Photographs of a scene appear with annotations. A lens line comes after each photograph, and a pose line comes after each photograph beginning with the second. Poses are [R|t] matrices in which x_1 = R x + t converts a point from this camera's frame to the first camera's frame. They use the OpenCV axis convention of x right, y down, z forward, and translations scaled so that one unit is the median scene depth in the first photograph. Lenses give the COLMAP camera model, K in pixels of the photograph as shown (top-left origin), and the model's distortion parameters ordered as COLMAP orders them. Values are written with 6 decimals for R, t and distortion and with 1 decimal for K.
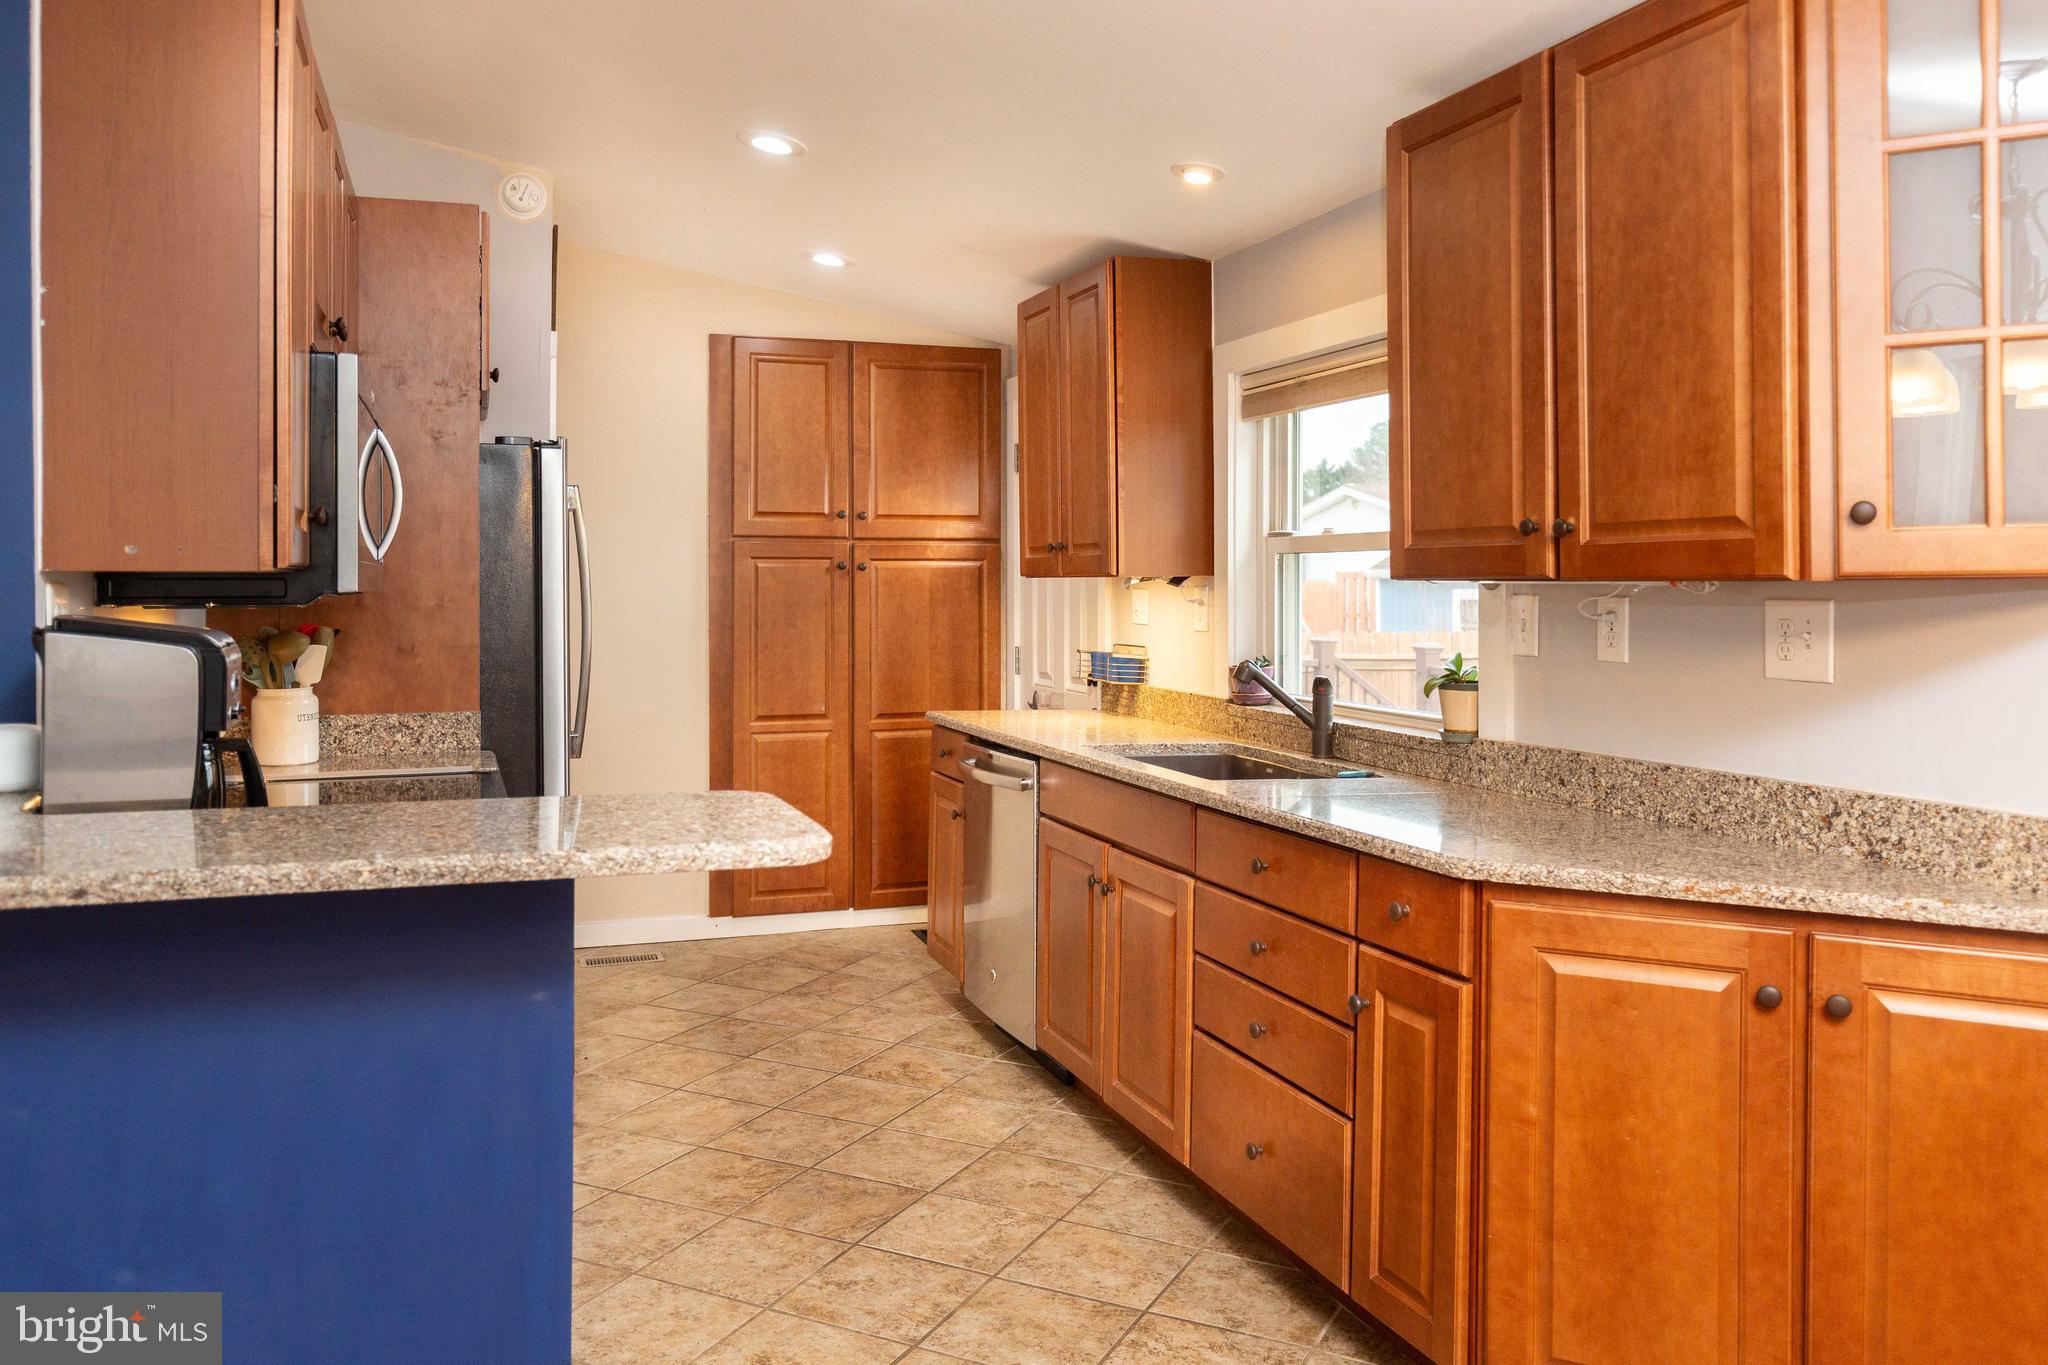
lens RADIAL K [[1585.7, 0, 987.6], [0, 1585.7, 581.4], [0, 0, 1]] dist [0.003205, 0.000676]
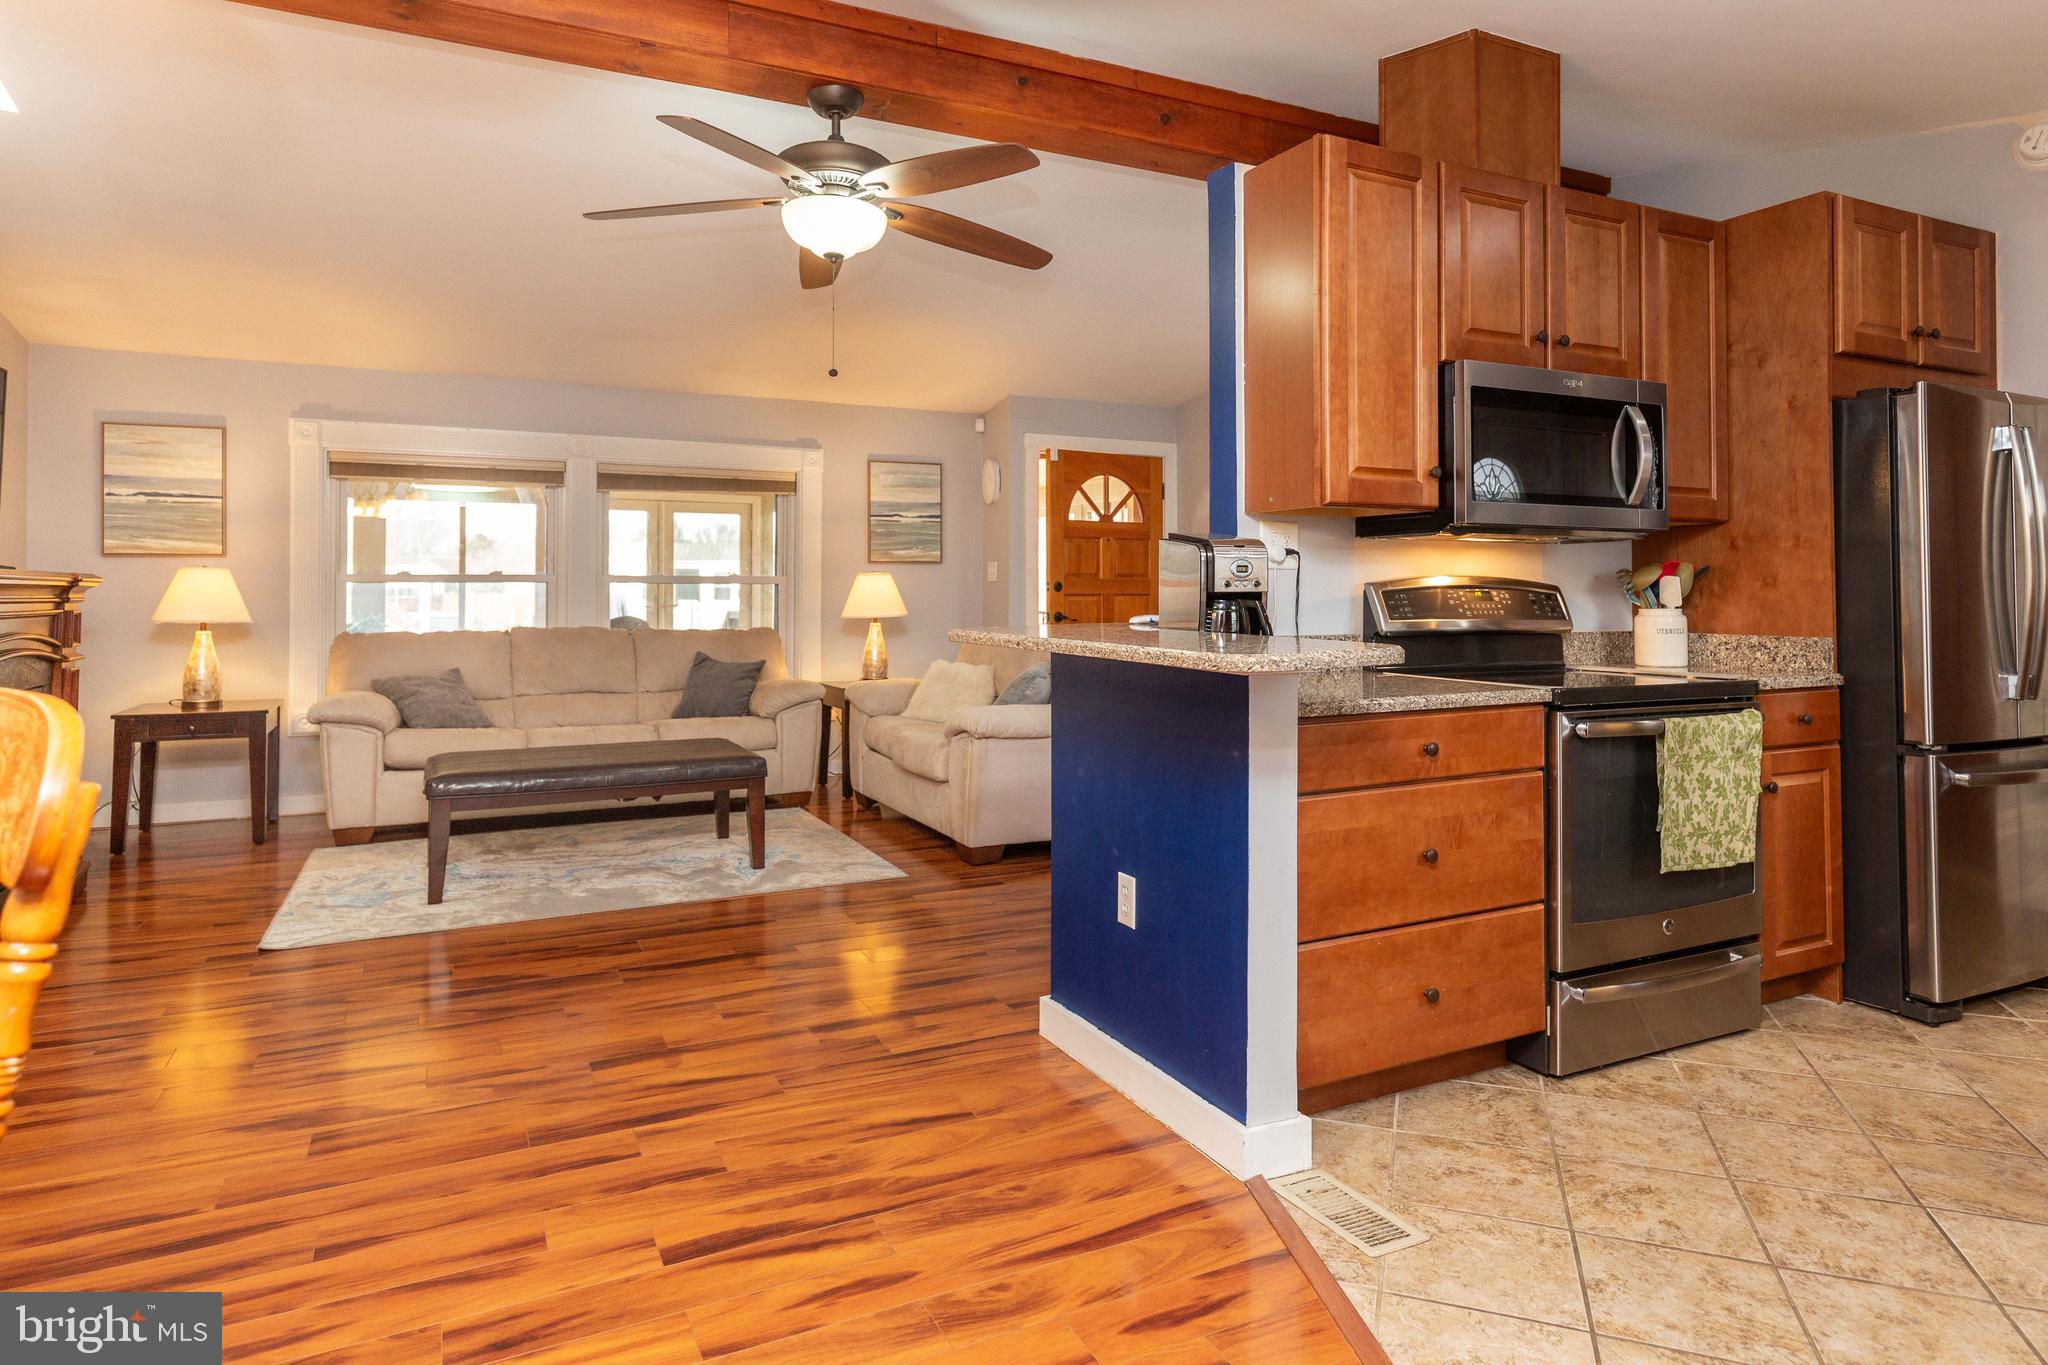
lens RADIAL K [[1221.2, 0, 1068.8], [0, 1221.2, 569.9], [0, 0, 1]] dist [0.034744, -0.001395]
pose [[0.155057, -0.022212, -0.987656, 0.592341], [0.000675, 0.999749, -0.022378, 0.067300], [0.987905, 0.002803, 0.155033, 0.415867]]
